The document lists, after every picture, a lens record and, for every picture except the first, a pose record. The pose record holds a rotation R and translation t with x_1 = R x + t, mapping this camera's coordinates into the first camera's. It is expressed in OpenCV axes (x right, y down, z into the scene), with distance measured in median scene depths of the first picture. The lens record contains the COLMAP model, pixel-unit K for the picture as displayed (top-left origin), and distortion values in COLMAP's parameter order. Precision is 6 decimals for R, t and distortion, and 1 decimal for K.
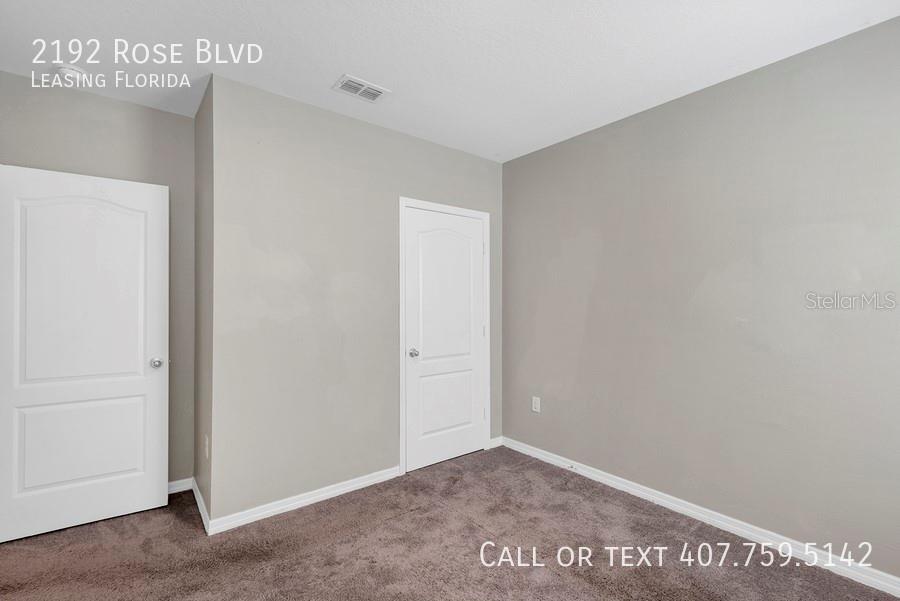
lens RADIAL K [[409.9, 0, 450.3], [0, 409.9, 299.7], [0, 0, 1]] dist [0.017064, 0.000932]
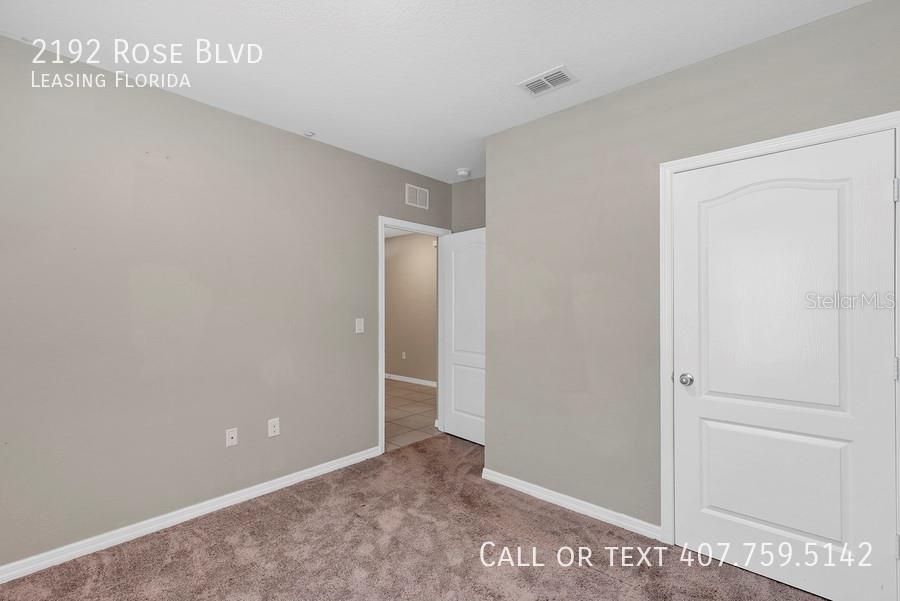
lens RADIAL K [[409.9, 0, 450.4], [0, 409.9, 305.8], [0, 0, 1]] dist [0.017064, 0.000932]
pose [[0.166716, -0.001252, -0.986004, 0.656942], [0.013446, 0.999909, 0.001004, -0.002261], [0.985913, -0.013425, 0.166718, 0.601127]]
